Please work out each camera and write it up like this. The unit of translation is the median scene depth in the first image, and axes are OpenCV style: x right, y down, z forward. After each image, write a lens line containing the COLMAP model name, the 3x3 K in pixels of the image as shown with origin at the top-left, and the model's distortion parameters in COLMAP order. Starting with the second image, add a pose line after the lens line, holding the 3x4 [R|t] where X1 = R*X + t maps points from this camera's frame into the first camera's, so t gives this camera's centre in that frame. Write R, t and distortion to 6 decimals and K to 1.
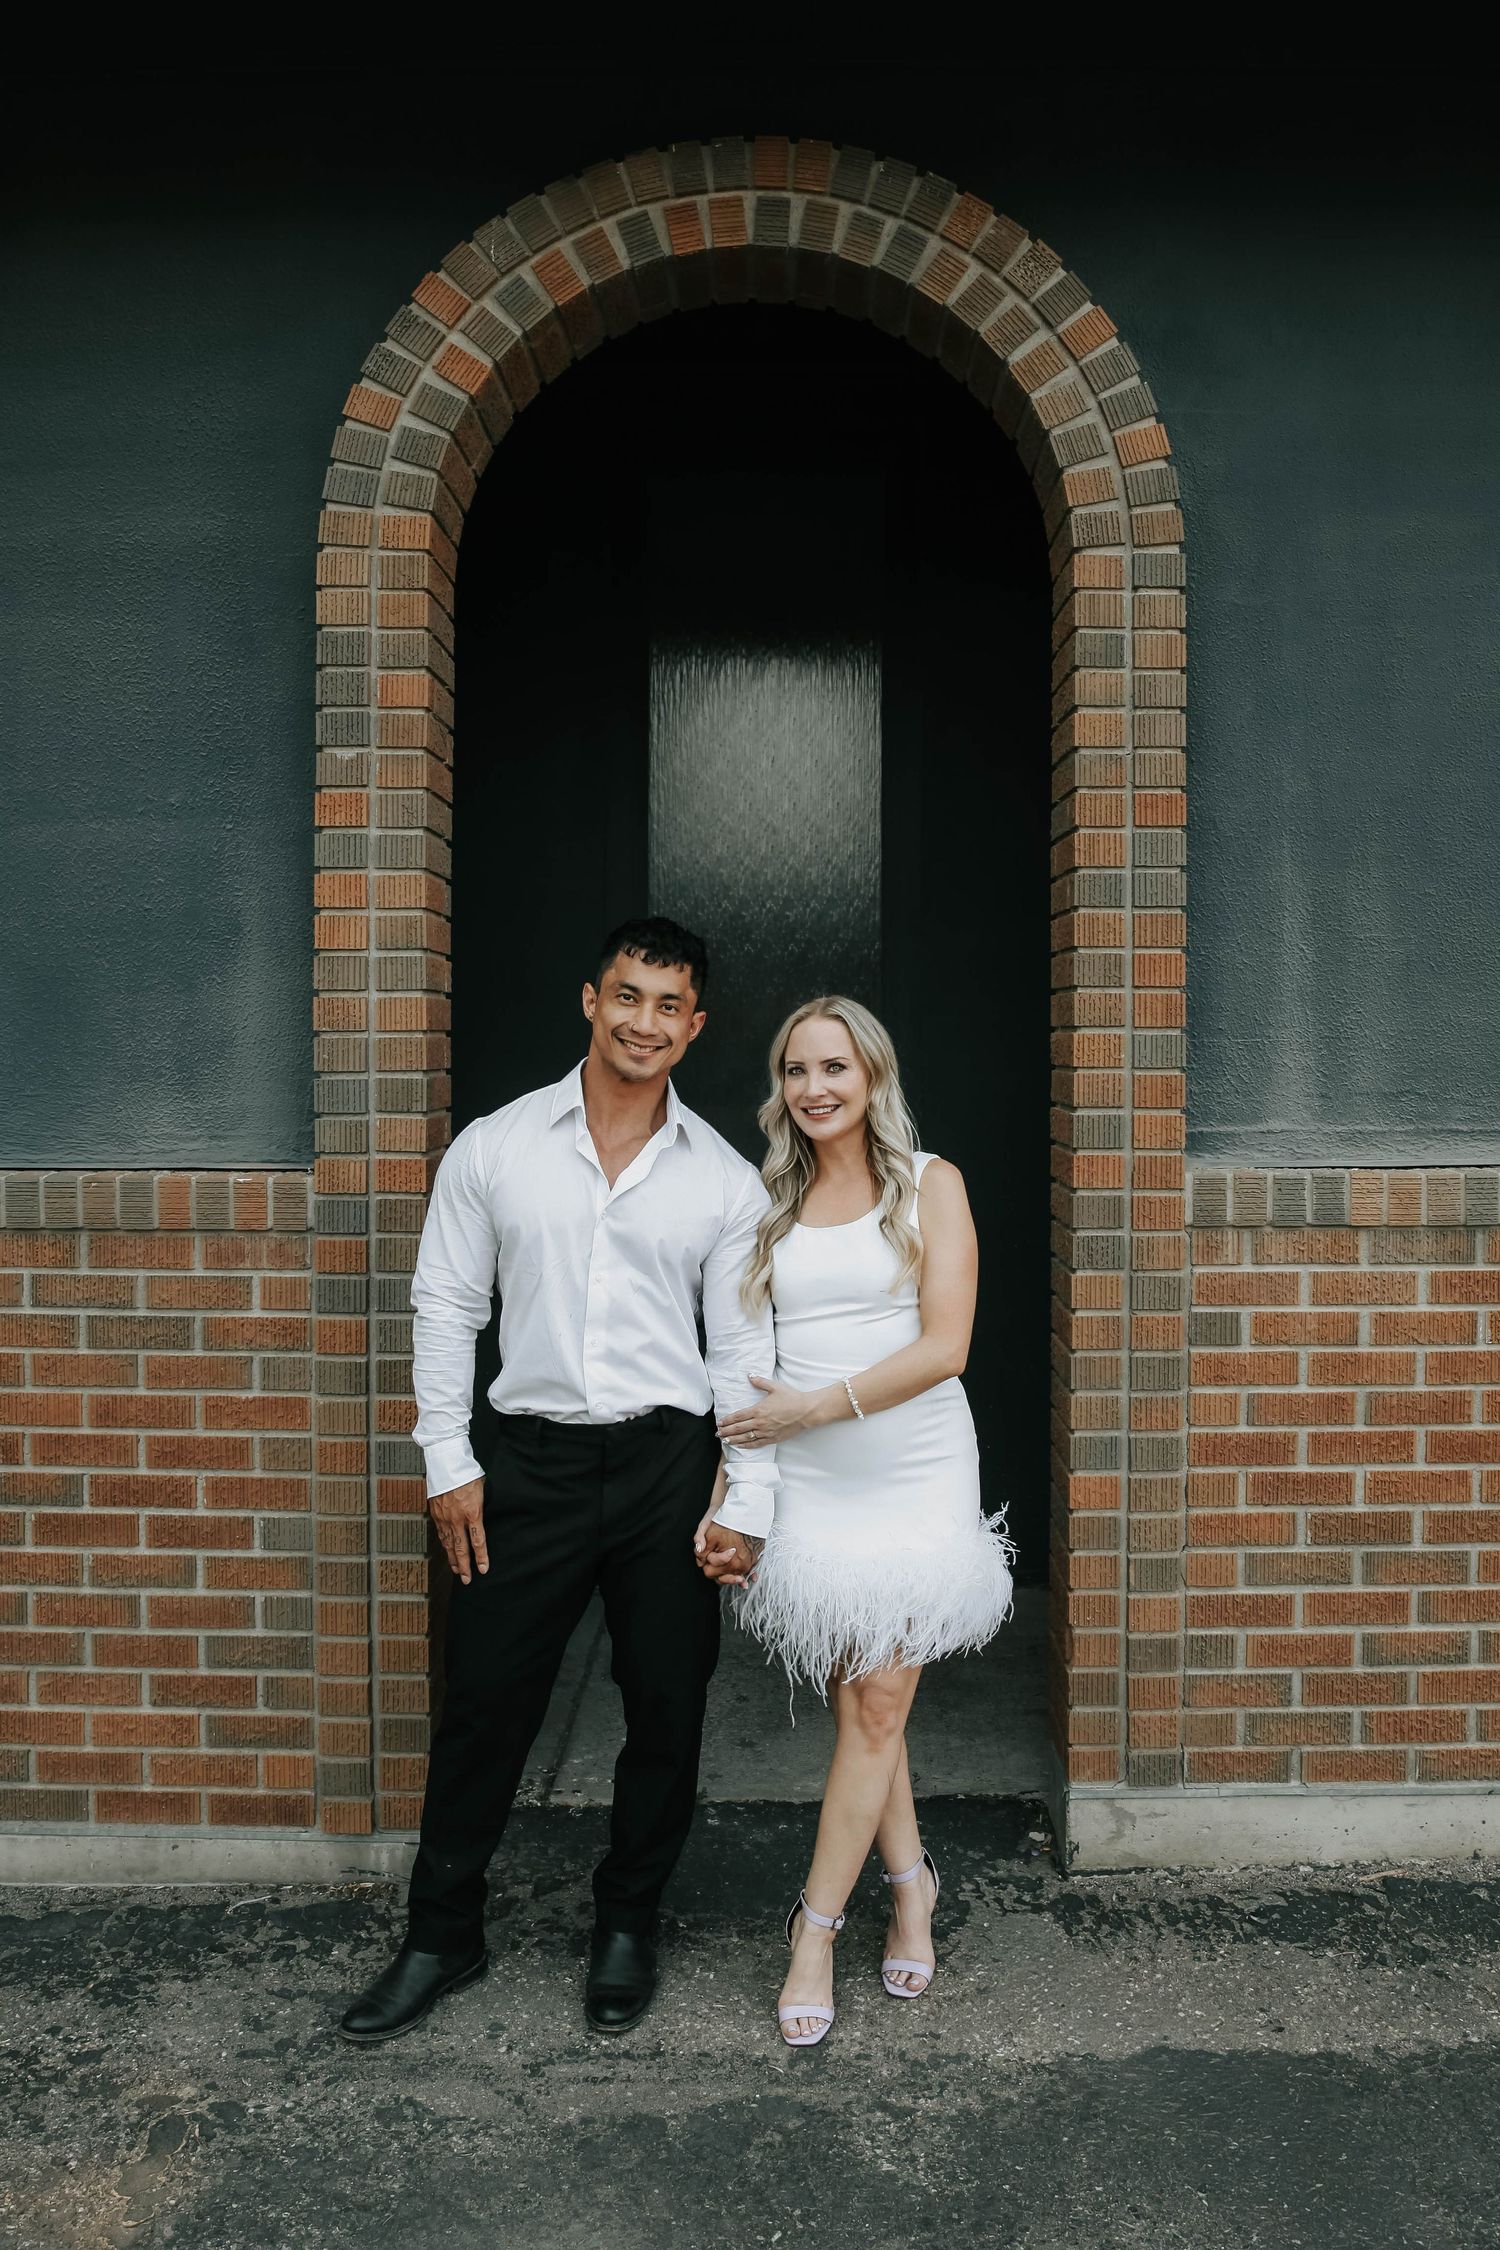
lens RADIAL K [[1748.0, 0, 776.6], [0, 1748.0, 1067.9], [0, 0, 1]] dist [-0.110545, 0.088387]
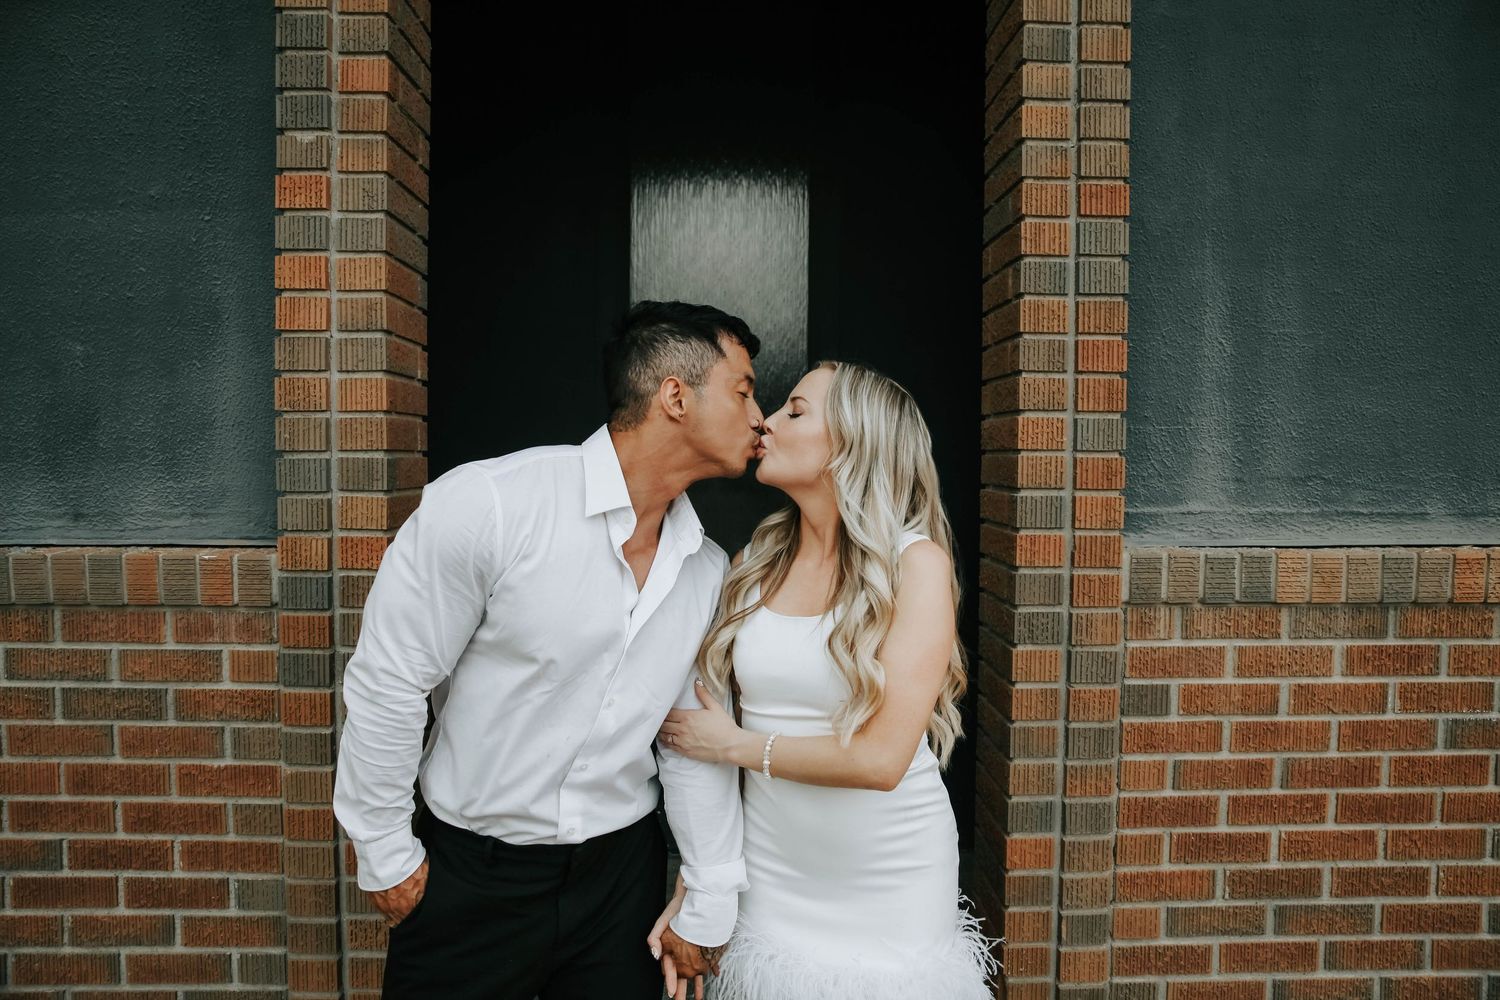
lens RADIAL K [[1019.7, 0, 749.2], [0, 1019.7, 507.4], [0, 0, 1]] dist [-0.110909, 0.085961]
pose [[0.999712, 0.003366, 0.023754, -0.002843], [-0.004186, 0.999394, 0.034566, 0.013733], [-0.023623, -0.034655, 0.999120, 0.403153]]
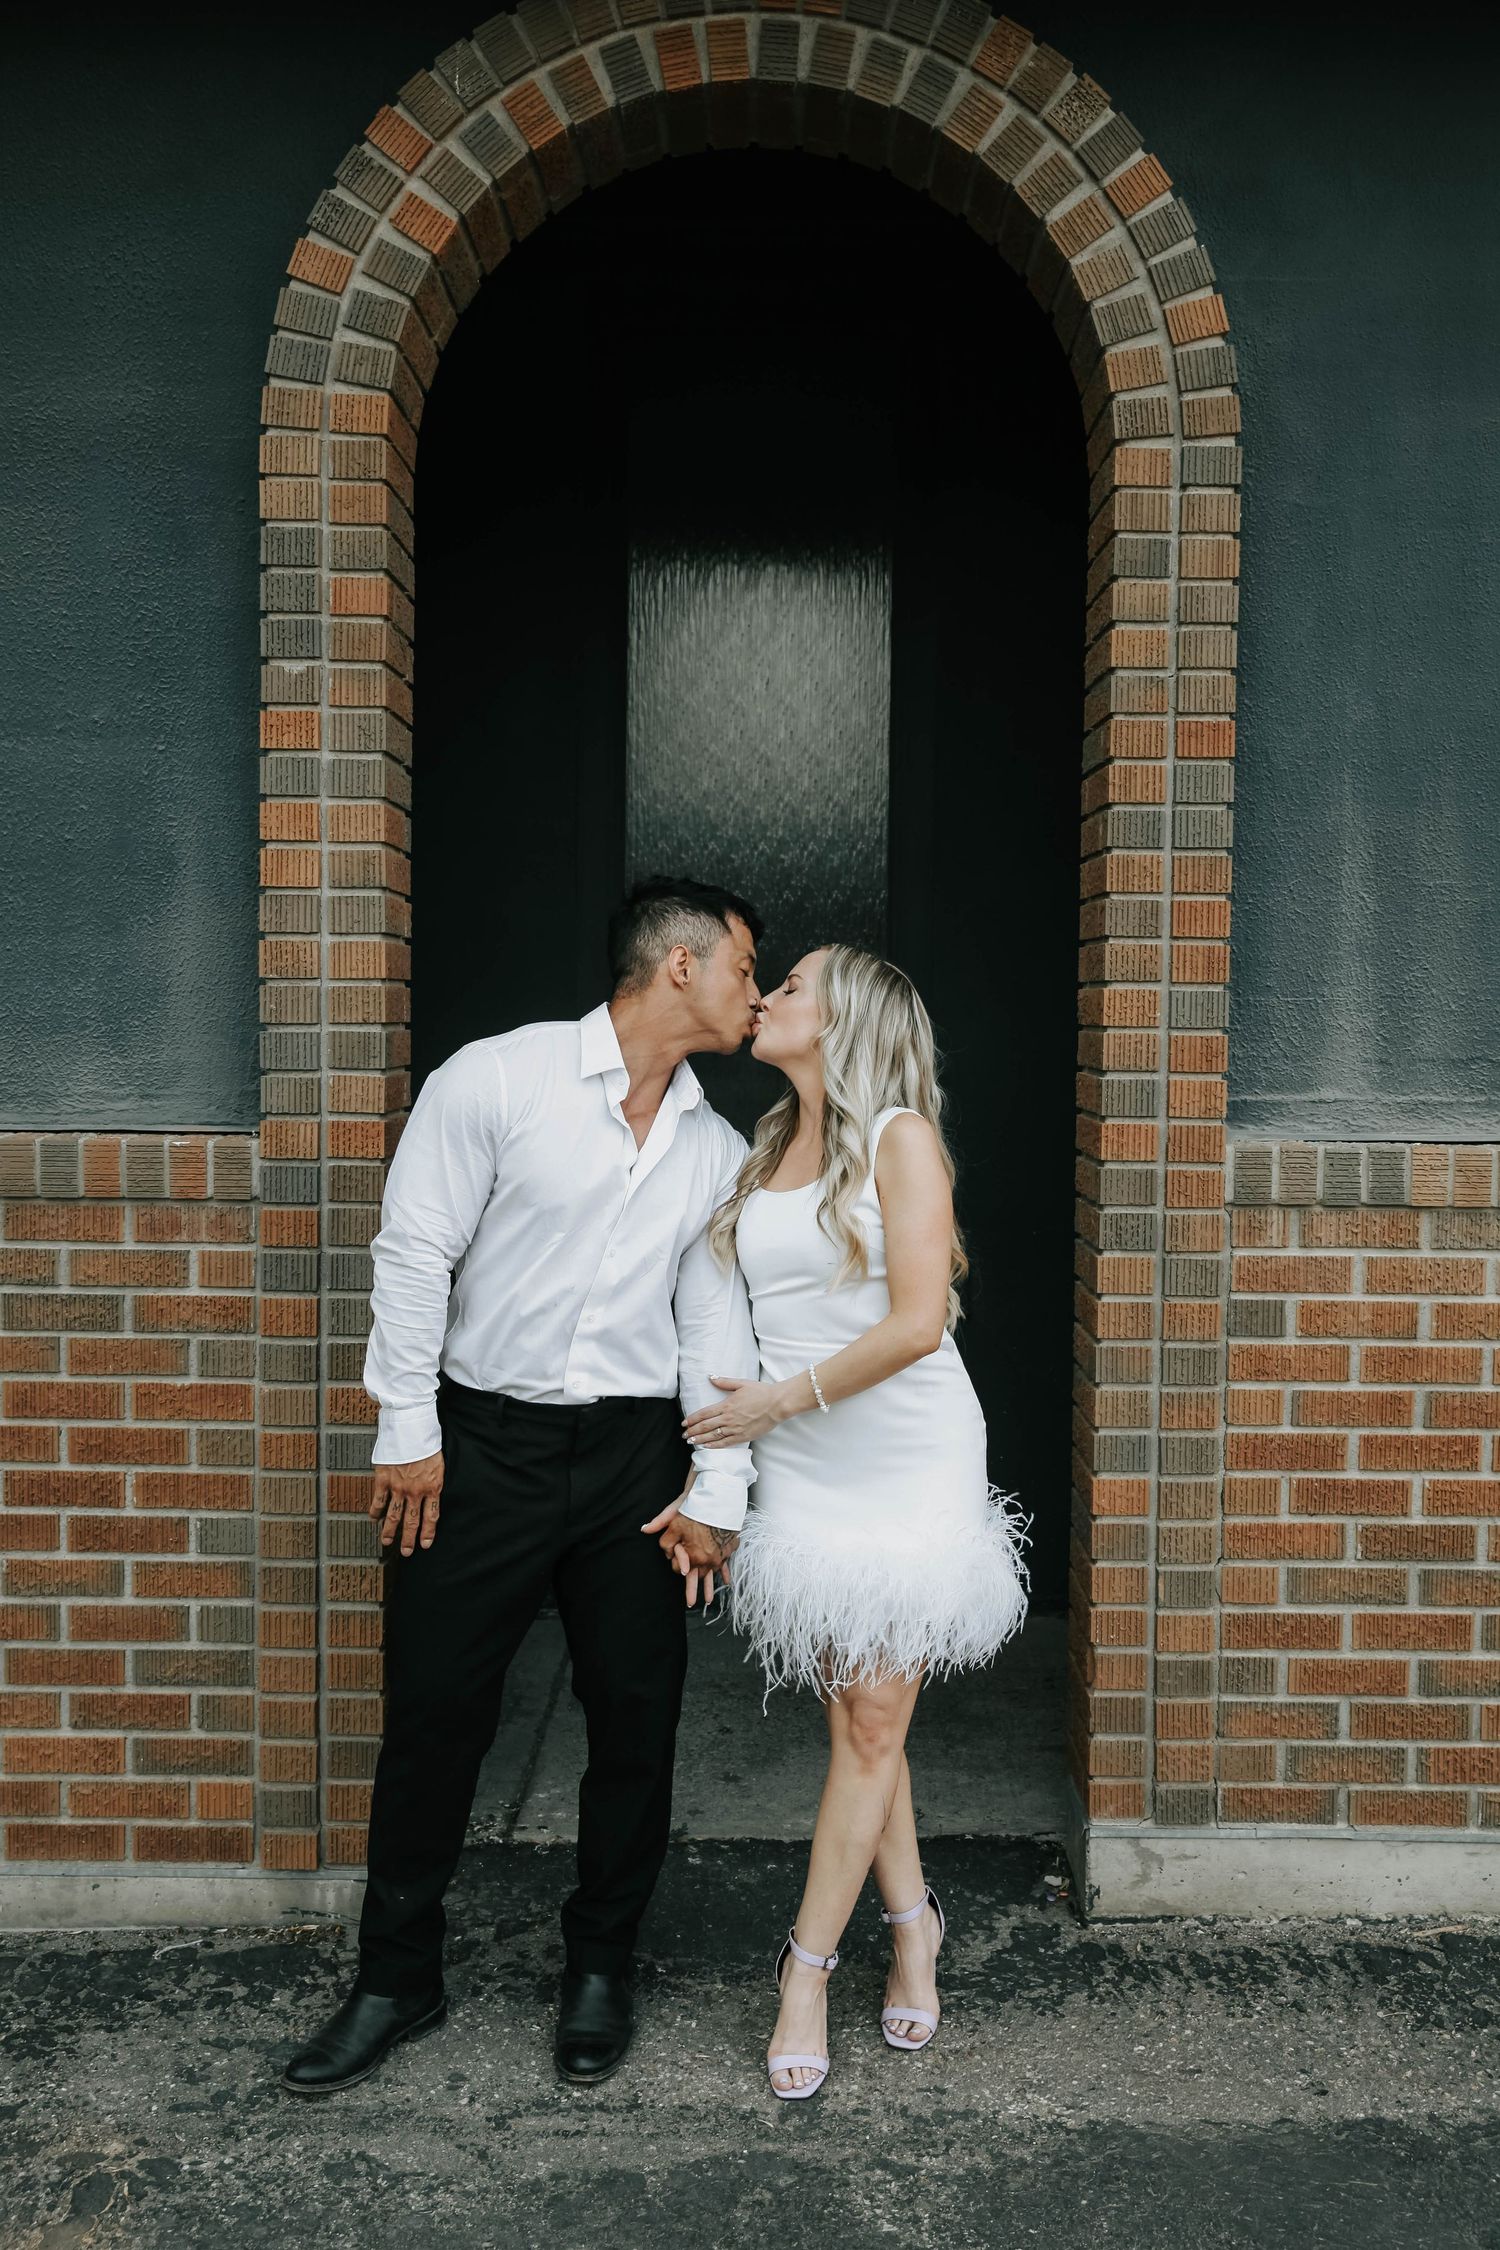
lens RADIAL K [[2002.7, 0, 757.6], [0, 2002.7, 1121.0], [0, 0, 1]] dist [-0.044414, 0.109239]
pose [[0.999954, 0.009521, -0.000843, -0.007089], [-0.009480, 0.999148, 0.040179, 0.008567], [0.001225, -0.040170, 0.999192, -0.036245]]
